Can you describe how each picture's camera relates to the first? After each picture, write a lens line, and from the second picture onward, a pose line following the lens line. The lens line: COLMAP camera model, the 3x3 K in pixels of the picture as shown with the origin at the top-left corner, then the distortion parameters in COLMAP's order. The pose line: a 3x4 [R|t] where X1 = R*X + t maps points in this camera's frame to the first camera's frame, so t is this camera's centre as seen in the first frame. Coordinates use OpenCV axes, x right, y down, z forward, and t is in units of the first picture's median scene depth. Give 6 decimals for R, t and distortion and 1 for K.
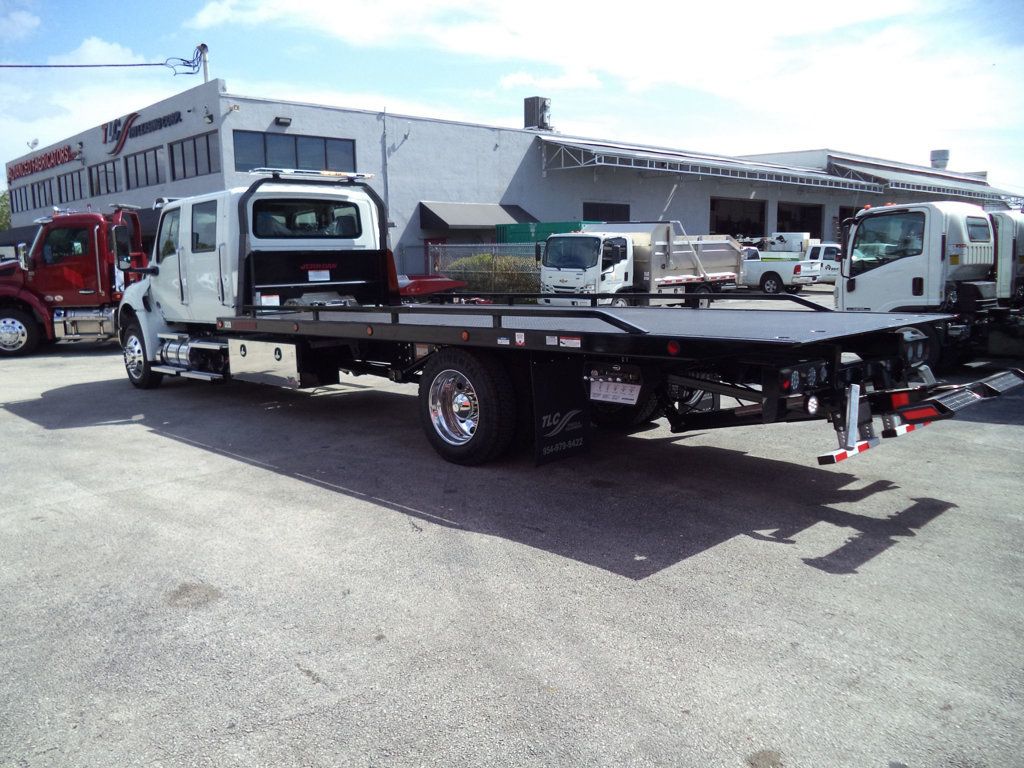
lens RADIAL K [[828.3, 0, 524.1], [0, 828.3, 387.6], [0, 0, 1]] dist [-0.031079, 0.007320]
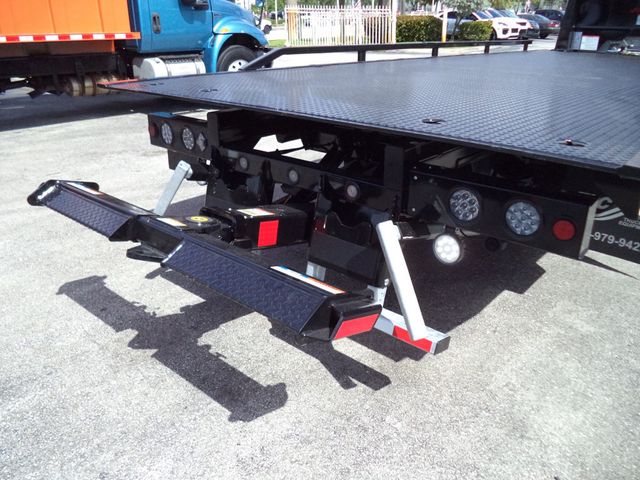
lens RADIAL K [[524.1, 0, 317.1], [0, 524.1, 248.3], [0, 0, 1]] dist [-0.016340, -0.013429]
pose [[0.085617, 0.430658, -0.898445, 0.197942], [-0.166734, 0.895233, 0.413229, -0.034798], [0.982278, 0.114422, 0.148452, 0.233998]]
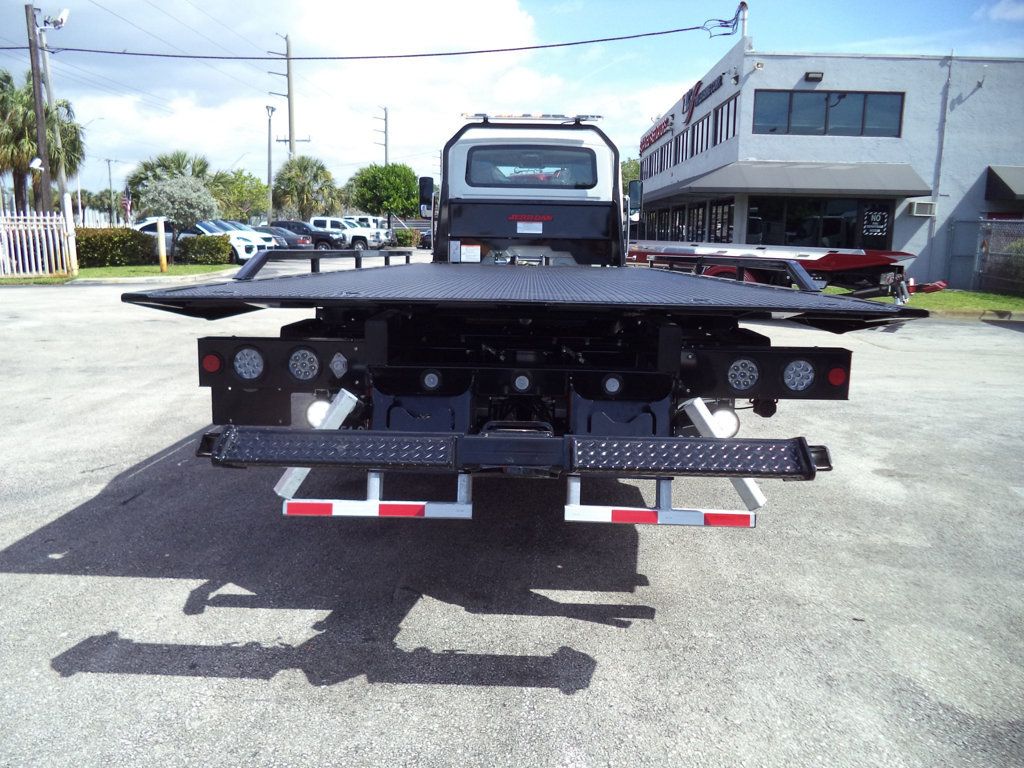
lens RADIAL K [[847.0, 0, 525.3], [0, 847.0, 383.6], [0, 0, 1]] dist [-0.020158, -0.004159]
pose [[0.704301, 0.157143, -0.692290, 0.194208], [-0.147154, 0.986328, 0.074180, -0.014869], [0.694482, 0.049628, 0.717796, 0.148347]]
